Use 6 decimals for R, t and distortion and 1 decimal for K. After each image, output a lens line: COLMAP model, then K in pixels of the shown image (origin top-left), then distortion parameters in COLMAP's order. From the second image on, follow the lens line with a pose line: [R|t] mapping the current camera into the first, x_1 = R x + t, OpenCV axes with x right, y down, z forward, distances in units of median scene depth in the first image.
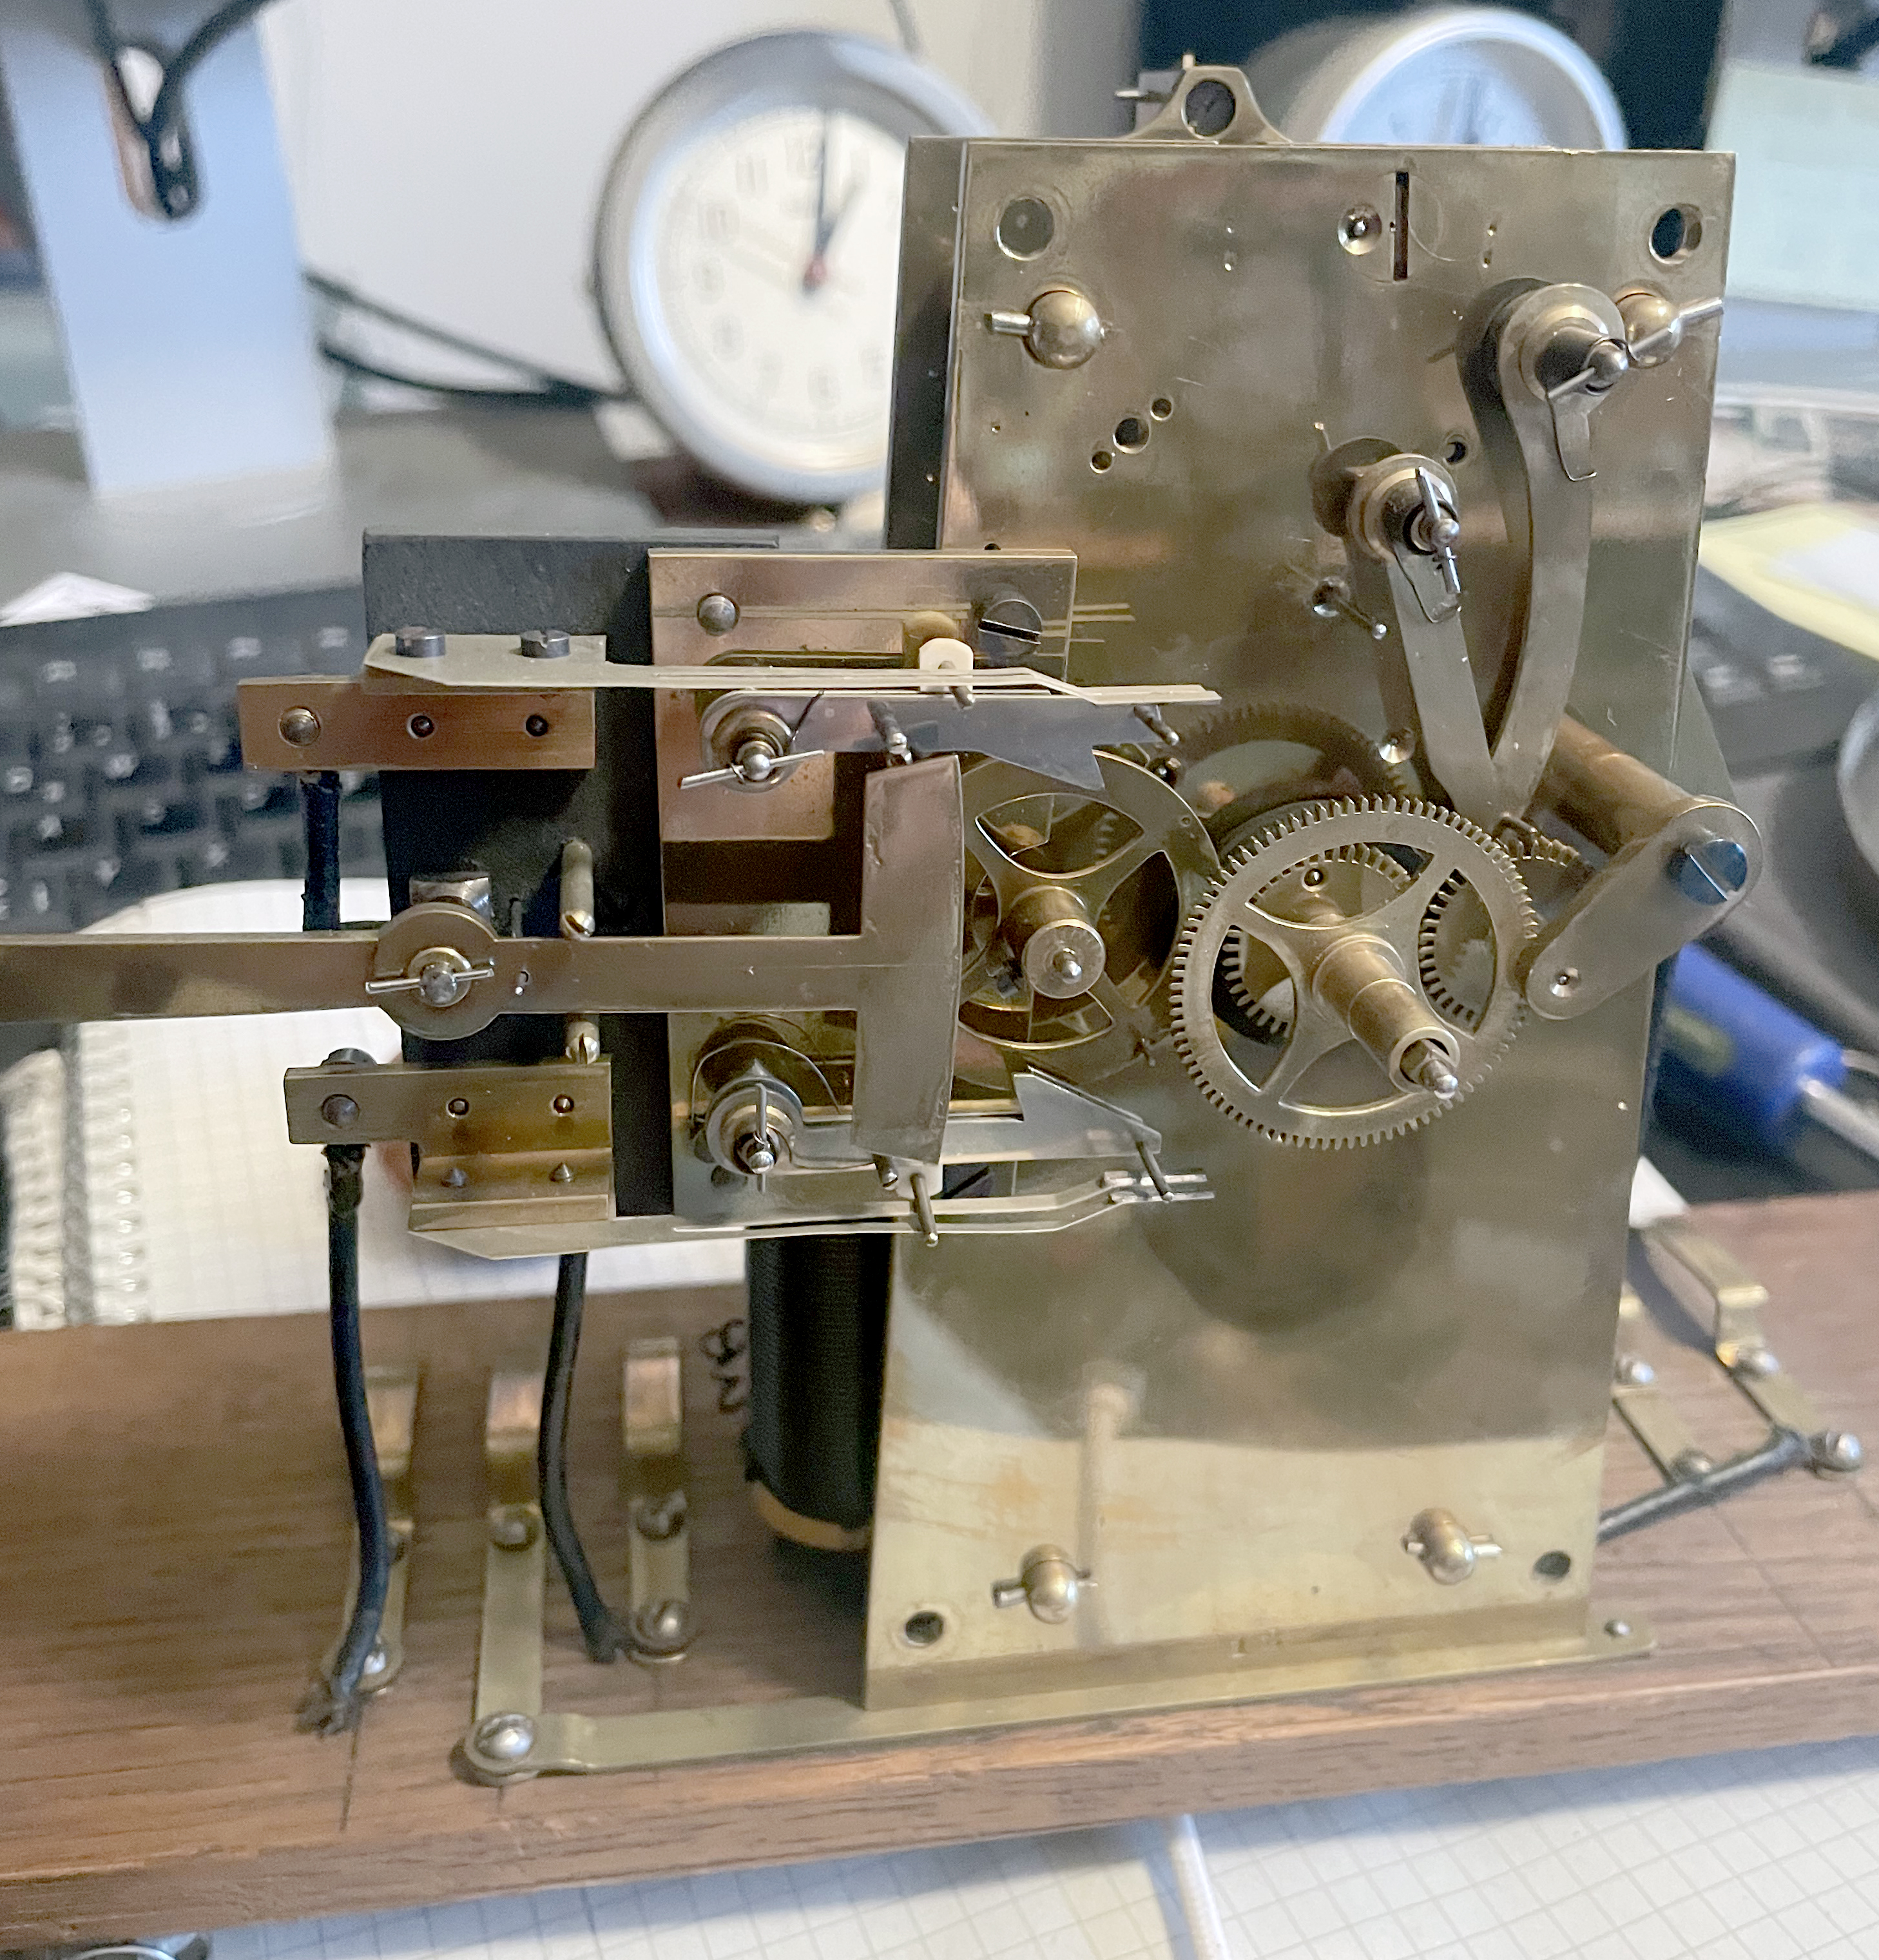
lens RADIAL K [[1759.7, 0, 934.3], [0, 1759.7, 929.8], [0, 0, 1]] dist [0.059552, 0.011492]
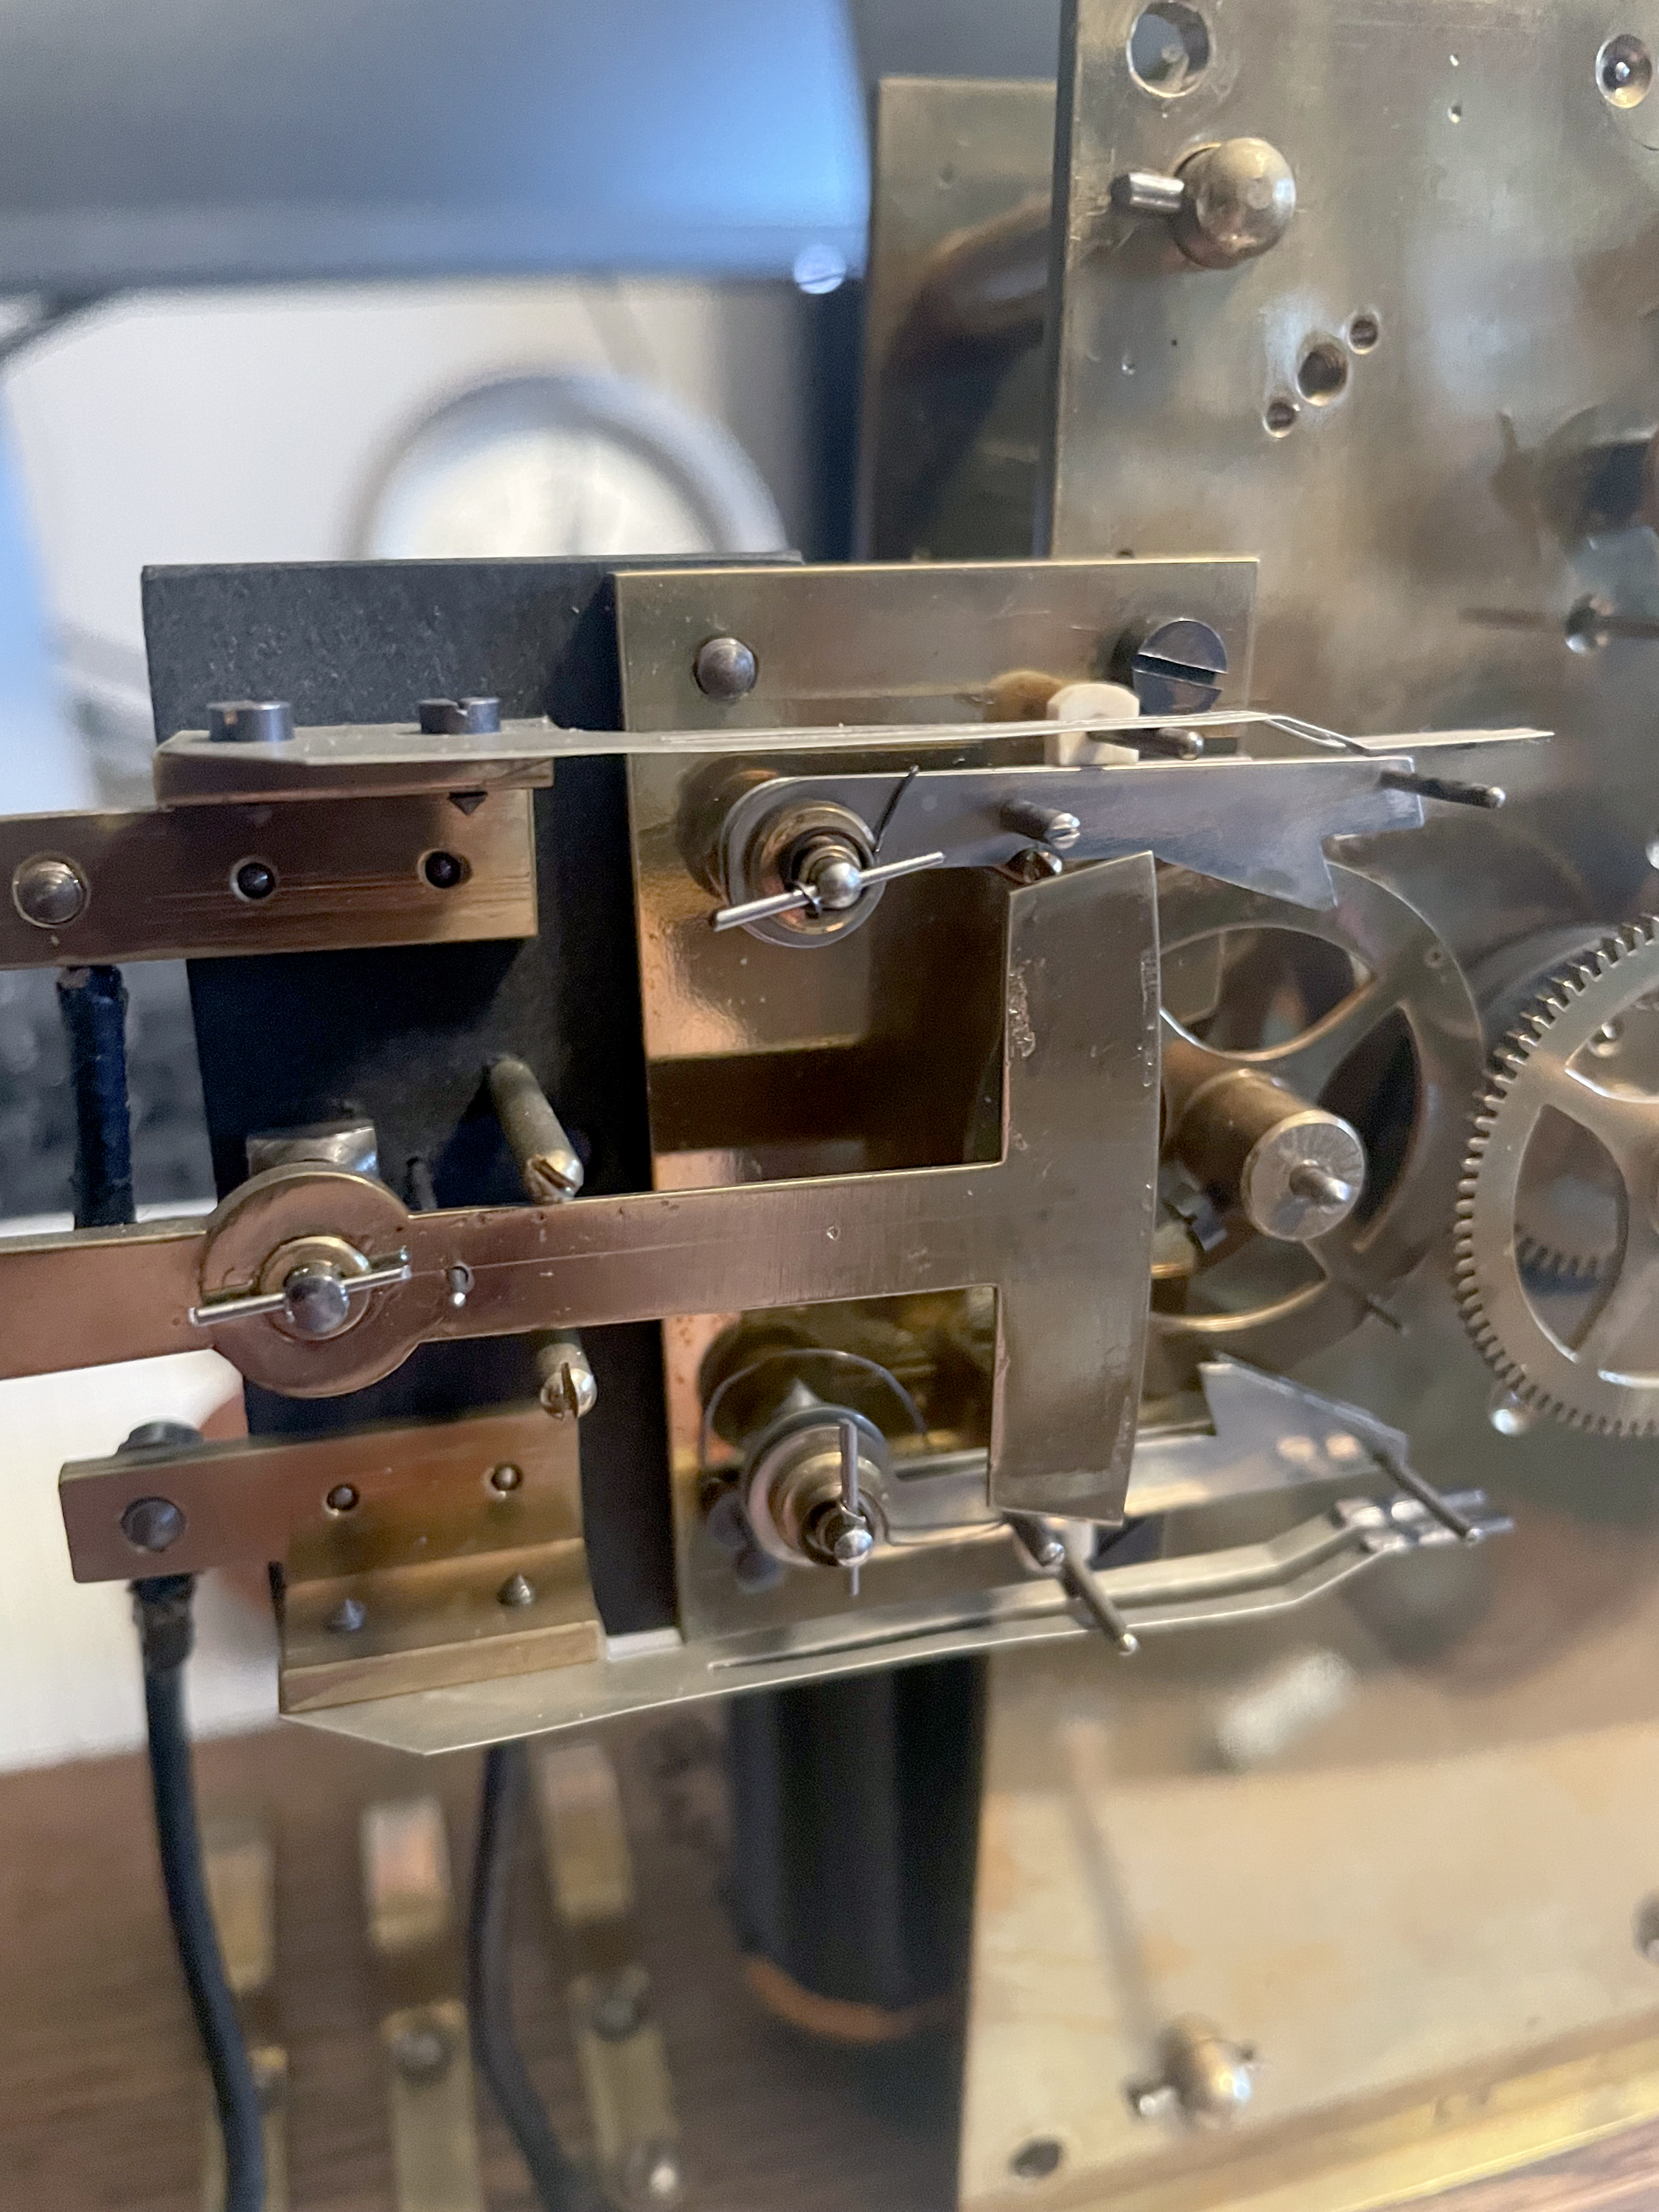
lens RADIAL K [[1686.9, 0, 830.0], [0, 1686.9, 1108.6], [0, 0, 1]] dist [0.003956, -0.026400]
pose [[0.993703, -0.079599, 0.078853, -0.136529], [0.085027, 0.994052, -0.068059, 0.018218], [-0.072966, 0.074335, 0.994560, 0.390505]]
